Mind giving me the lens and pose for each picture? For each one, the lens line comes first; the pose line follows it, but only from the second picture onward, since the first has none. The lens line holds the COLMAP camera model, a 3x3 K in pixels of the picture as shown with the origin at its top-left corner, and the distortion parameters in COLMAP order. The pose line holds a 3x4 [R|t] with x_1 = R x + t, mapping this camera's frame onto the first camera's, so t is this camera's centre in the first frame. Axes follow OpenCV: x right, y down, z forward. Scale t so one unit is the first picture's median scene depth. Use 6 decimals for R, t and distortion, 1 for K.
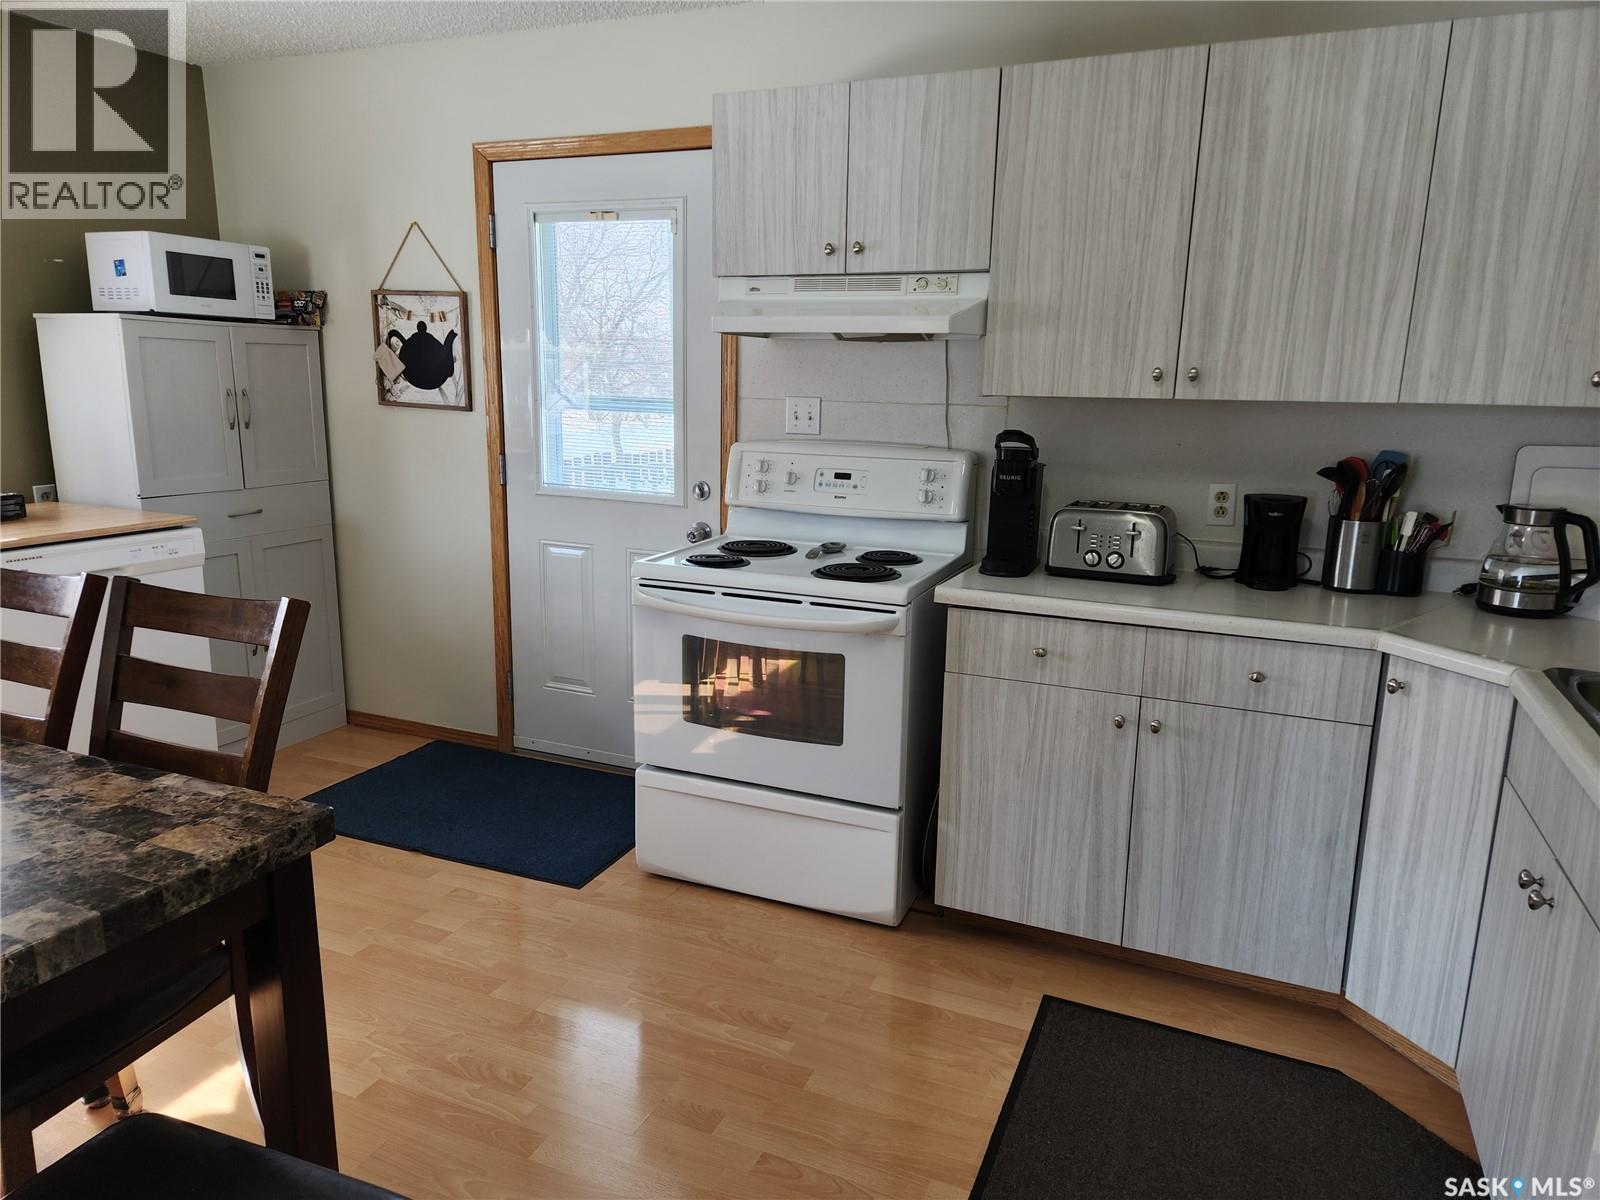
lens RADIAL K [[1080.5, 0, 798.6], [0, 1080.5, 599.9], [0, 0, 1]] dist [0.045916, -0.033932]
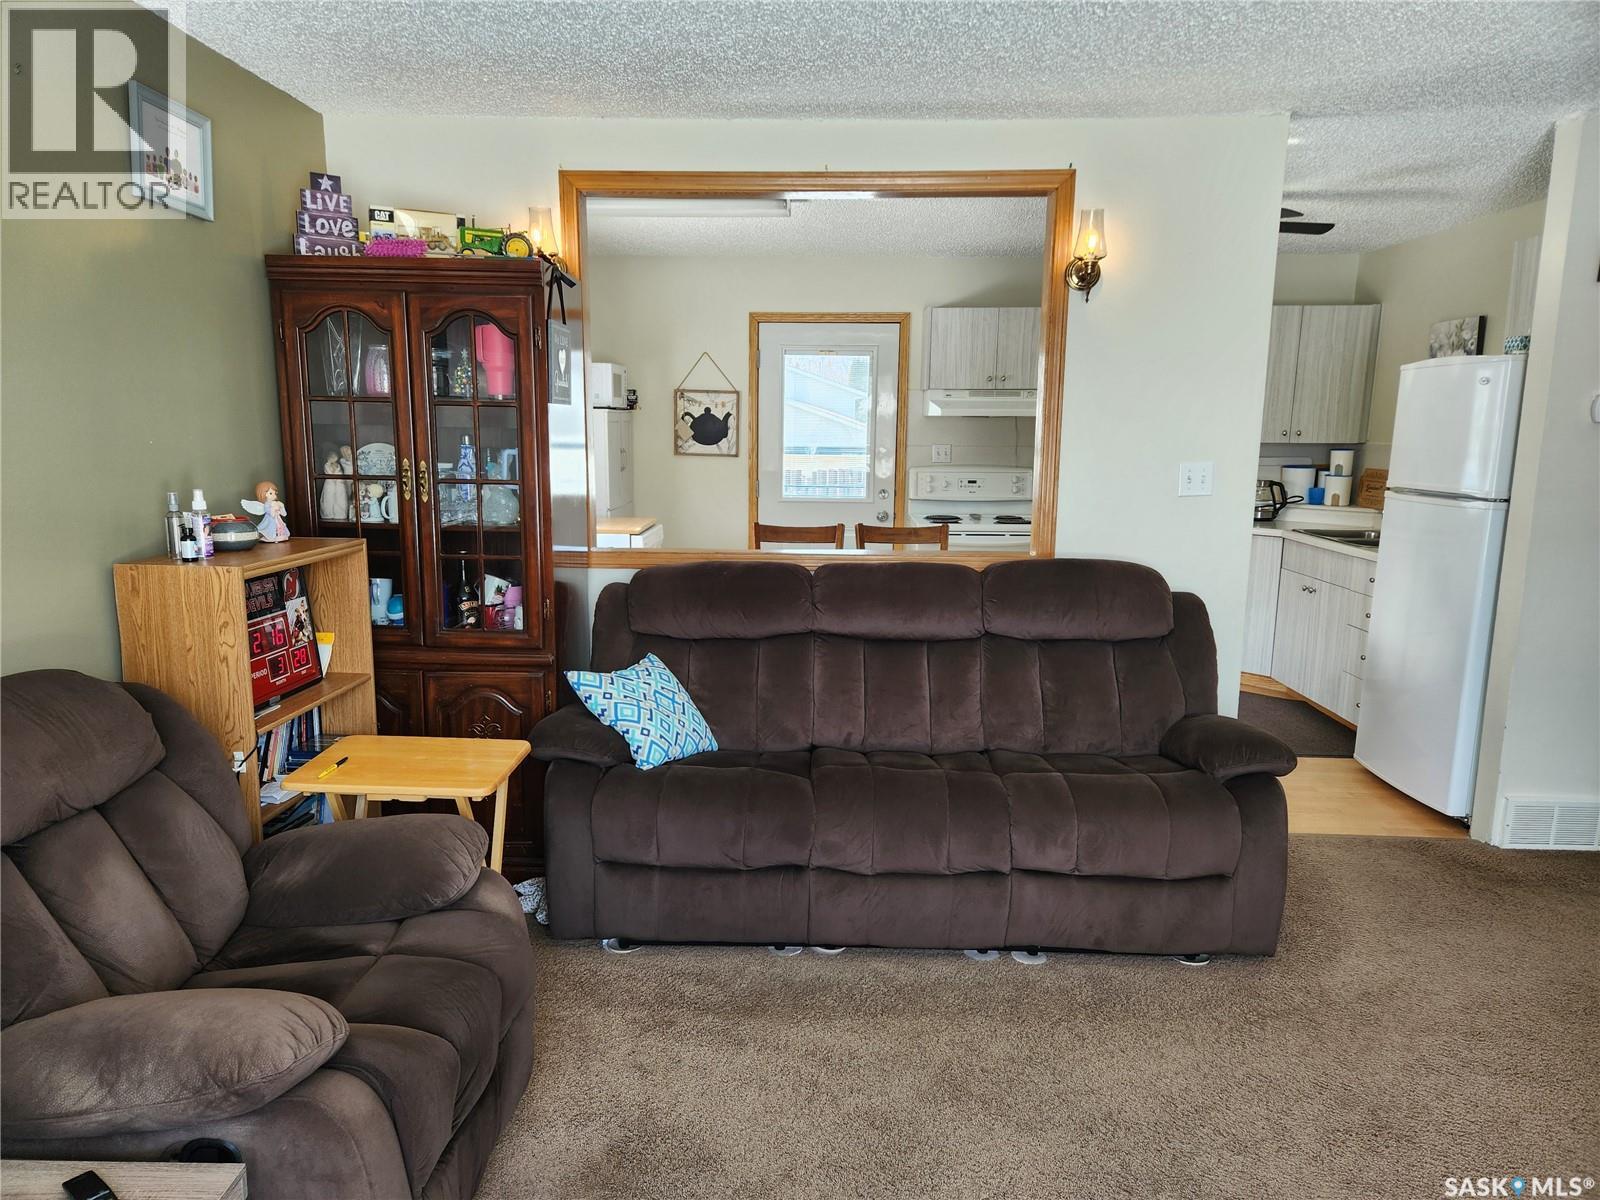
lens RADIAL K [[1080.5, 0, 800.9], [0, 1080.5, 603.1], [0, 0, 1]] dist [0.045916, -0.033932]
pose [[0.930853, -0.073661, 0.357892, -0.865151], [0.086207, 0.996092, -0.019202, 0.108293], [-0.355079, 0.048727, 0.933565, -0.683338]]
